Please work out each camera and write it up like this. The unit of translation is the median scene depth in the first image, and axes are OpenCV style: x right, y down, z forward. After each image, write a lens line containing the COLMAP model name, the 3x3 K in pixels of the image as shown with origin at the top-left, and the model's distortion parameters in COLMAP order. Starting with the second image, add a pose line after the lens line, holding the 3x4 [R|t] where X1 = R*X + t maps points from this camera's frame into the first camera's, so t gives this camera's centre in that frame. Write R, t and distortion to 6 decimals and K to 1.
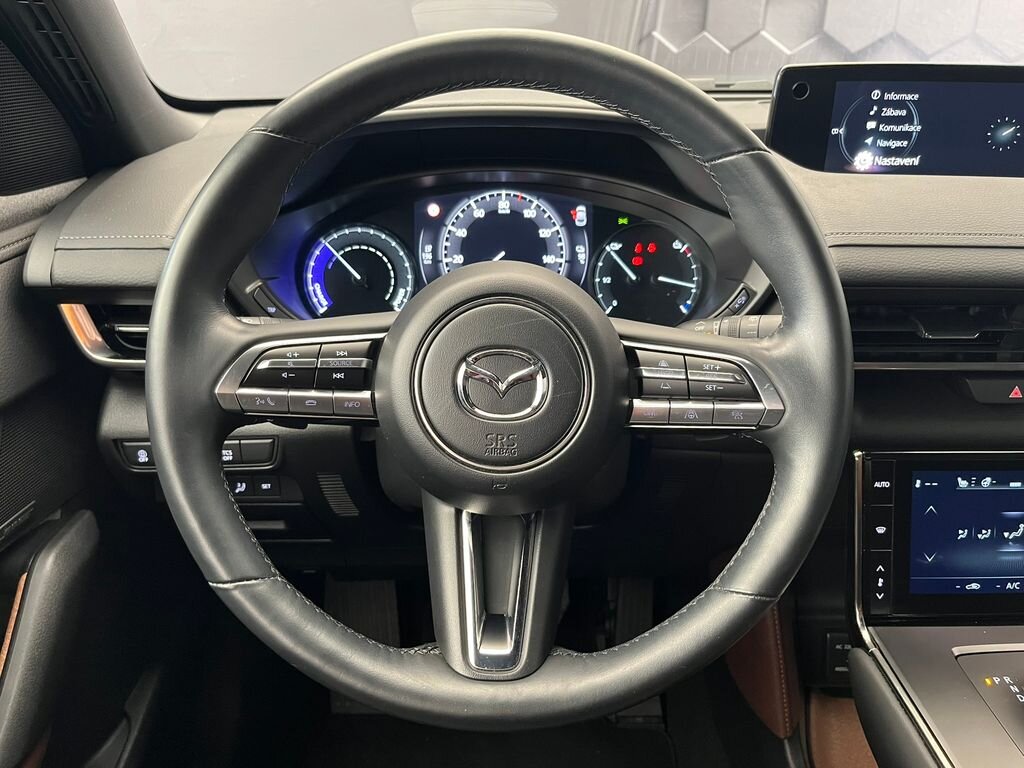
lens RADIAL K [[785.9, 0, 512.0], [0, 785.9, 384.0], [0, 0, 1]] dist [0.004741, -0.056678]
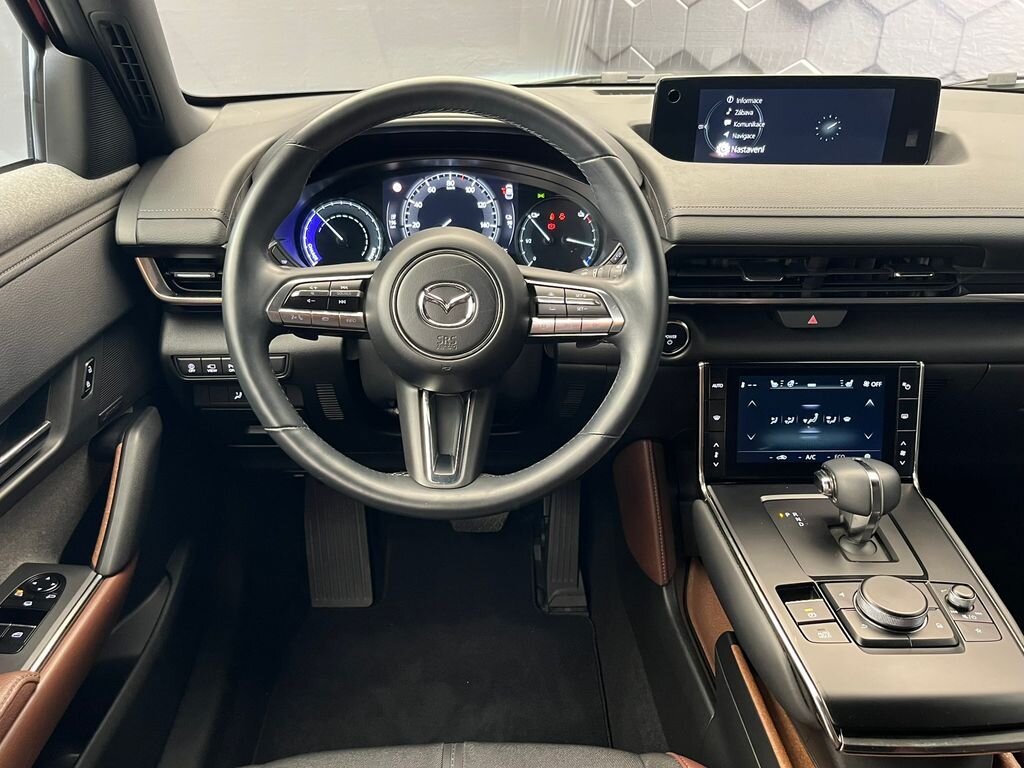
lens RADIAL K [[759.4, 0, 485.9], [0, 759.4, 389.4], [0, 0, 1]] dist [-0.002605, -0.001371]
pose [[0.999605, -0.005917, 0.027460, 0.014786], [0.004295, 0.998263, 0.058755, 0.051915], [-0.027759, -0.058614, 0.997895, -0.357125]]
